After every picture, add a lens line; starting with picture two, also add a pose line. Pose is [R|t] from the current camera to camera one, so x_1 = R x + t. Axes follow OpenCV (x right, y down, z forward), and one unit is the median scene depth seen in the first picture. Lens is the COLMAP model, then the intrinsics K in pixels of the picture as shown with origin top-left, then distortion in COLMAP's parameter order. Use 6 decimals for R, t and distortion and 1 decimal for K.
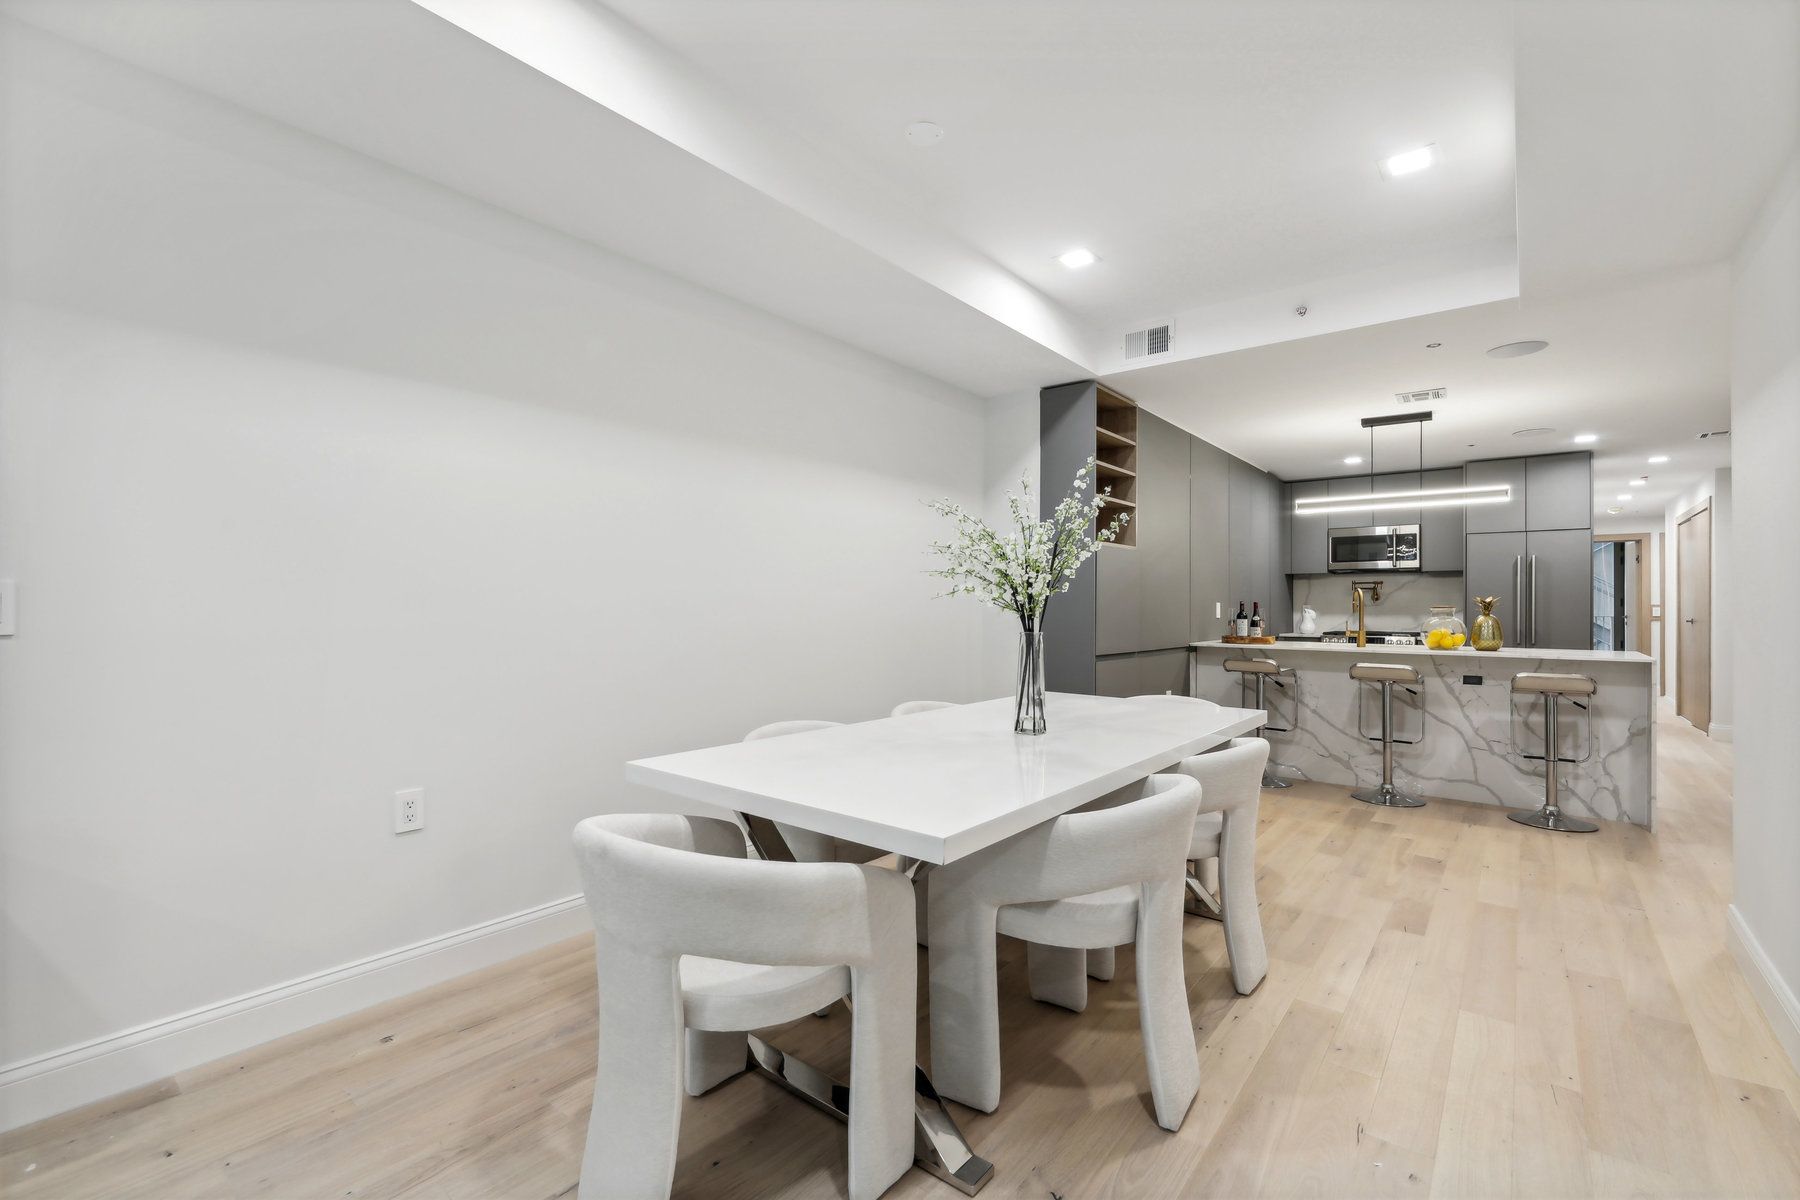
lens RADIAL K [[785.6, 0, 903.7], [0, 785.6, 598.1], [0, 0, 1]] dist [0.000672, -0.000278]
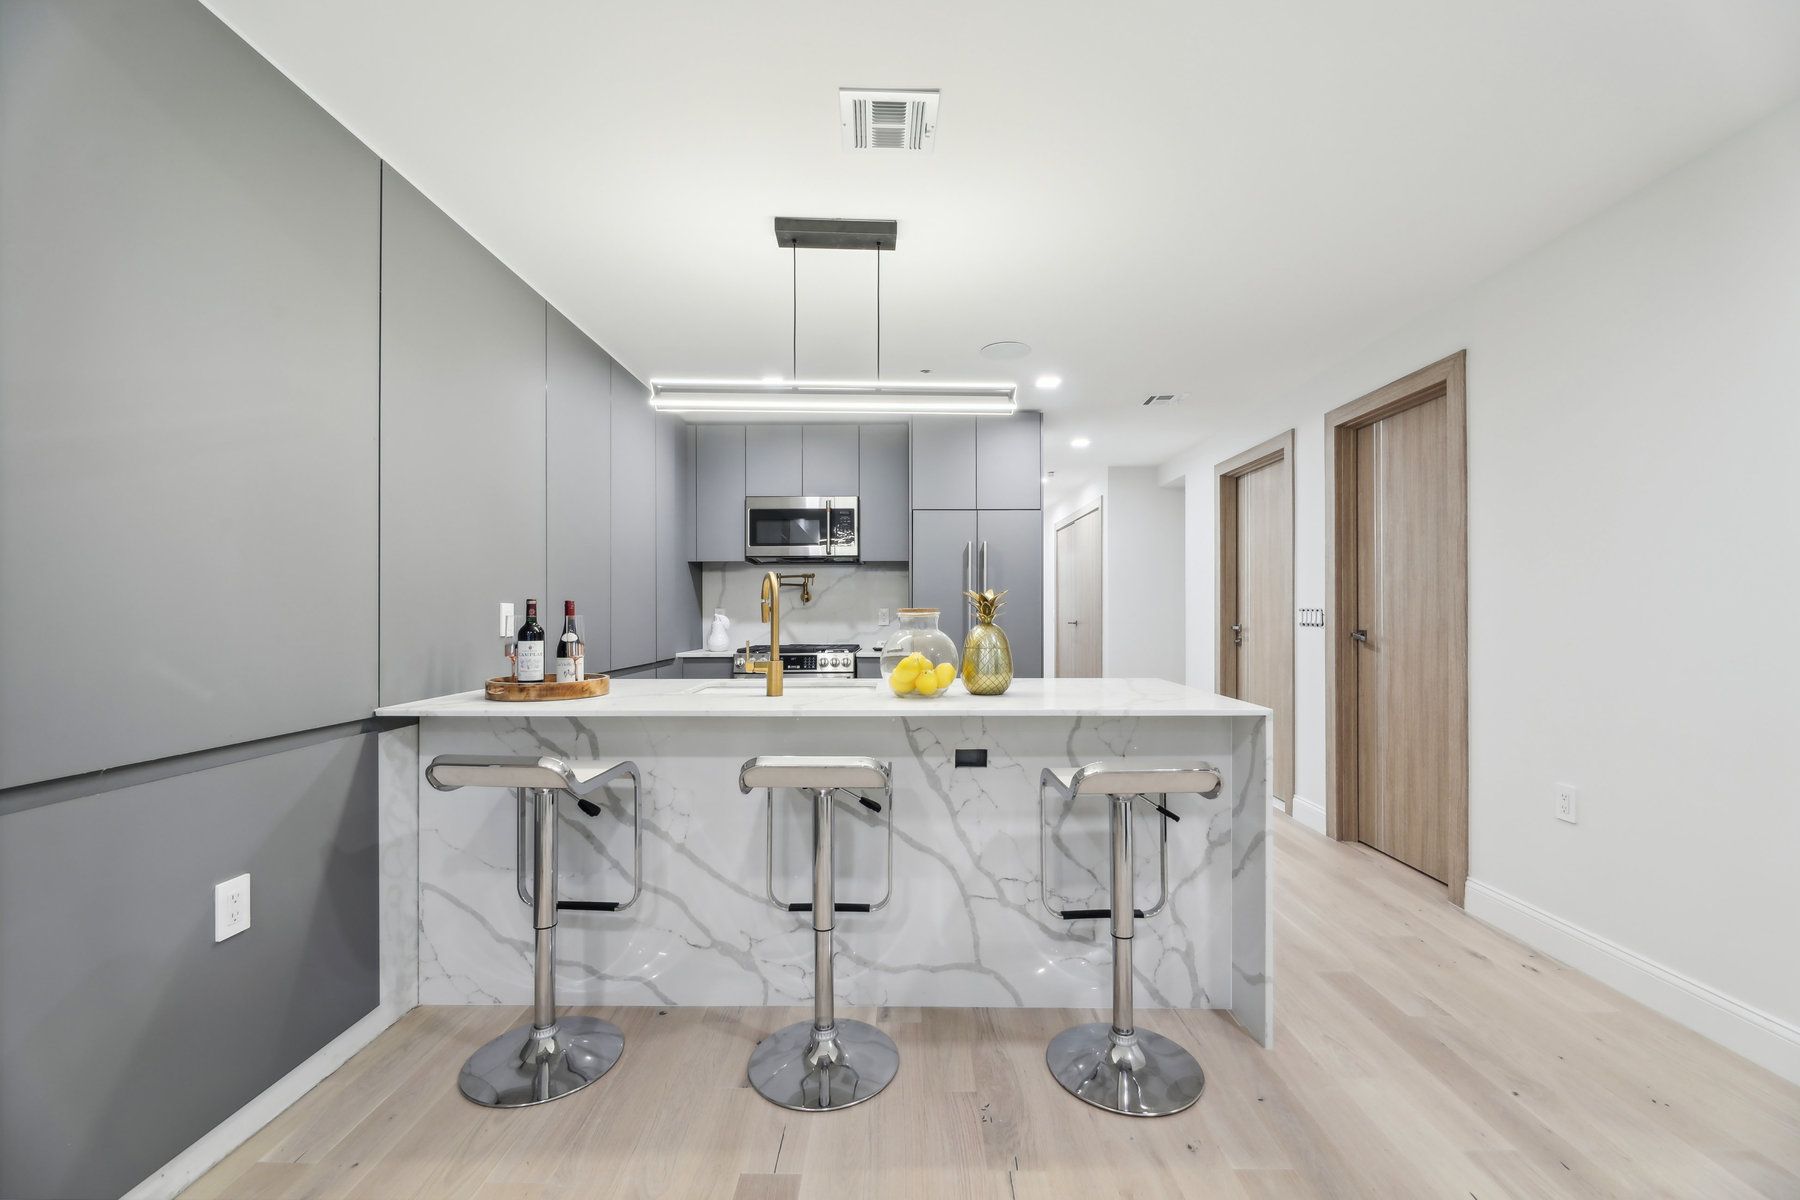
lens RADIAL K [[725.9, 0, 901.5], [0, 725.9, 609.6], [0, 0, 1]] dist [-0.010268, -0.000243]
pose [[0.785562, -0.004685, 0.618765, 0.372726], [-0.000600, 0.999965, 0.008333, 0.007040], [-0.618782, -0.006918, 0.785532, 0.610631]]
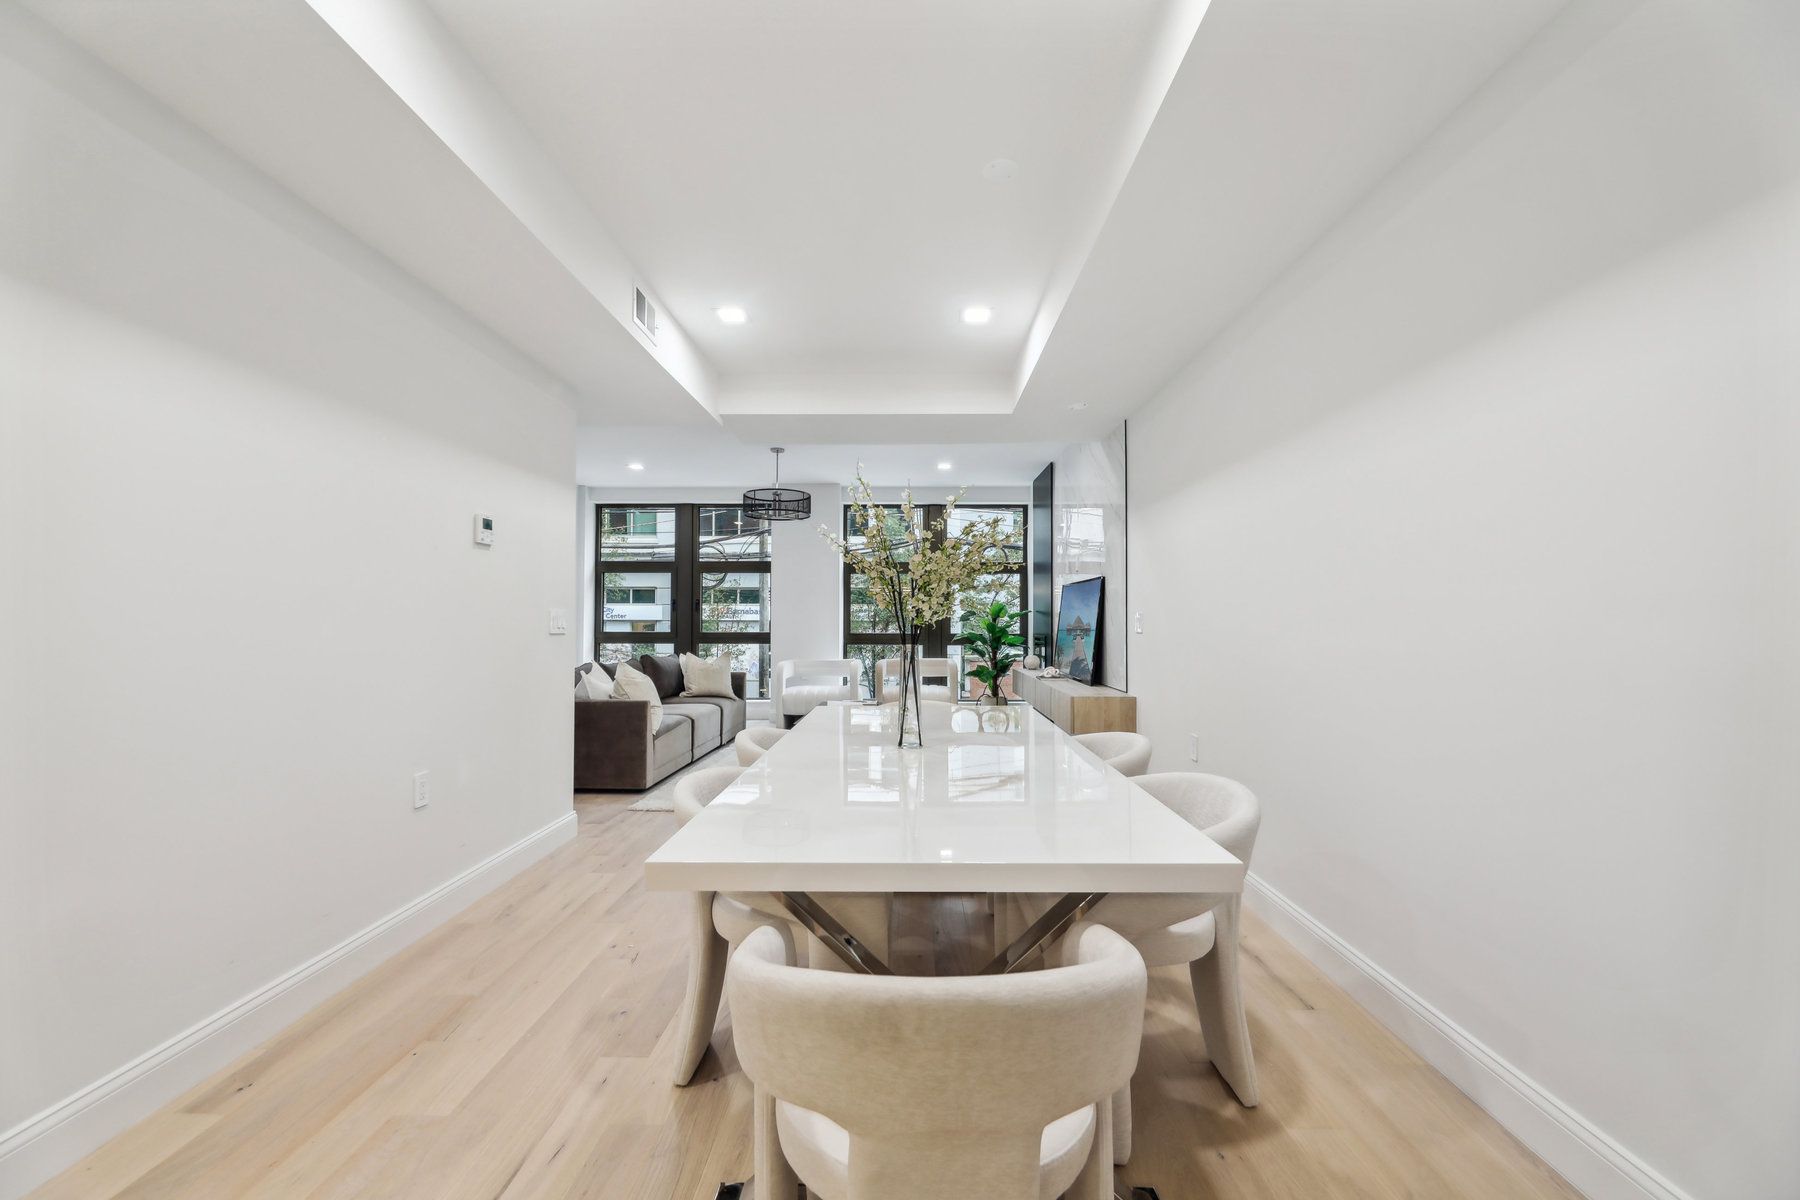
lens RADIAL K [[731.9, 0, 900.2], [0, 731.9, 608.3], [0, 0, 1]] dist [-0.000669, -0.000922]
pose [[-0.793328, -0.017782, -0.608534, 0.348777], [-0.001139, 0.999615, -0.027725, 0.010607], [0.608793, -0.021302, -0.793043, 0.818825]]
